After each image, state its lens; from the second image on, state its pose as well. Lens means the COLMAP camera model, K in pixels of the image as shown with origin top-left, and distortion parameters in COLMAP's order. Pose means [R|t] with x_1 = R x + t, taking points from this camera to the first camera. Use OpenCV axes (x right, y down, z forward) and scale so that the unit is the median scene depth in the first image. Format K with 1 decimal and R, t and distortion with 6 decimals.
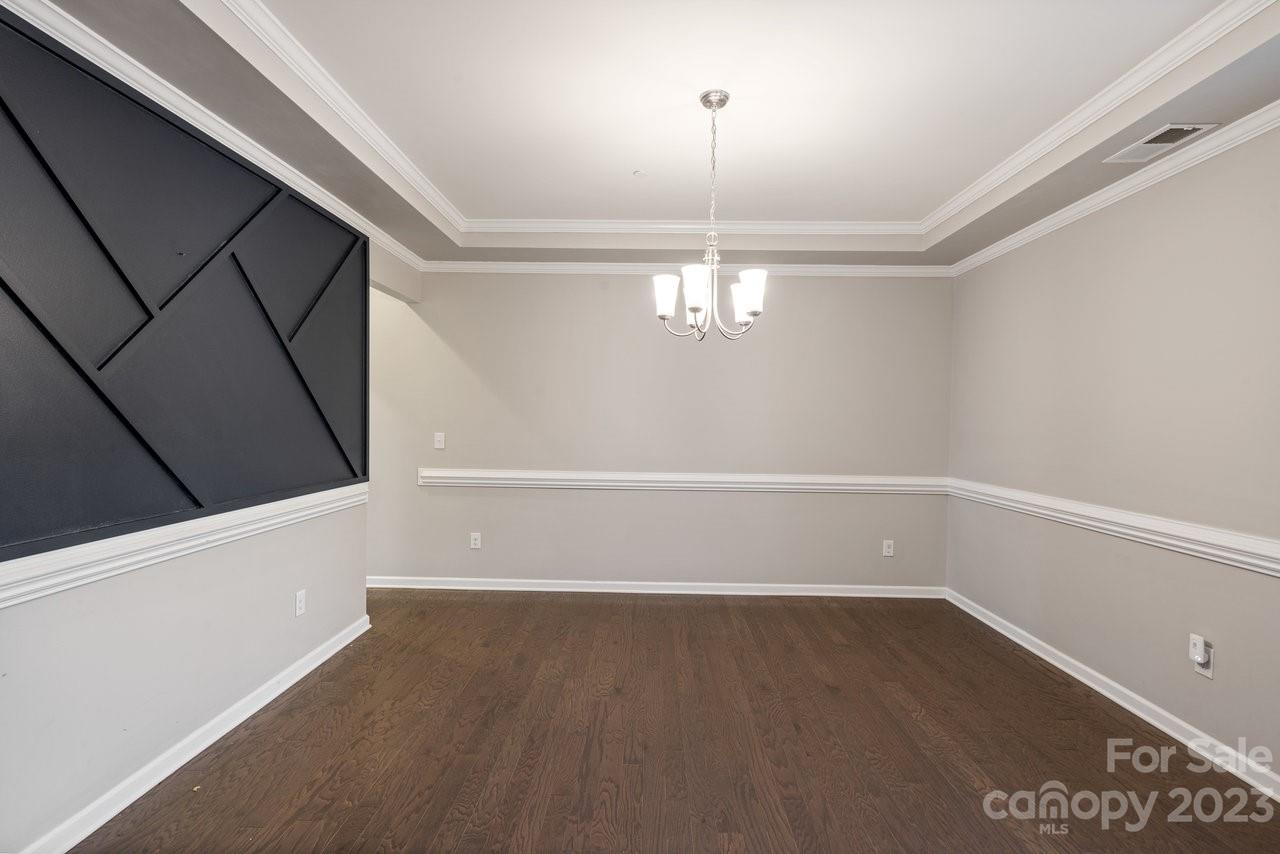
lens RADIAL K [[595.3, 0, 650.9], [0, 595.3, 432.6], [0, 0, 1]] dist [-0.003535, 0.001102]
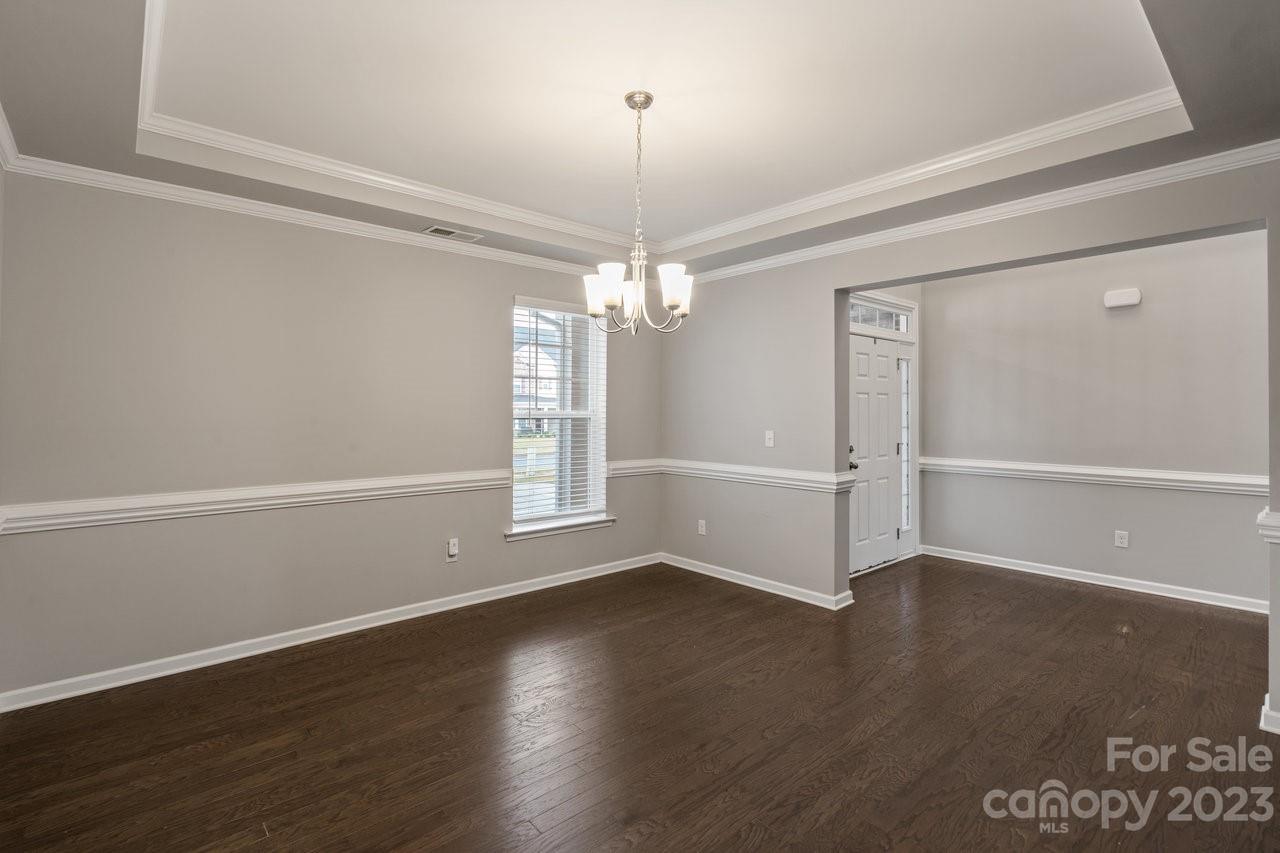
lens RADIAL K [[595.3, 0, 637.5], [0, 595.3, 415.6], [0, 0, 1]] dist [-0.003535, 0.001102]
pose [[-0.655057, -0.021639, 0.755269, -0.585350], [0.008546, 0.999314, 0.036043, -0.049845], [-0.755531, 0.030065, -0.654423, 1.486480]]
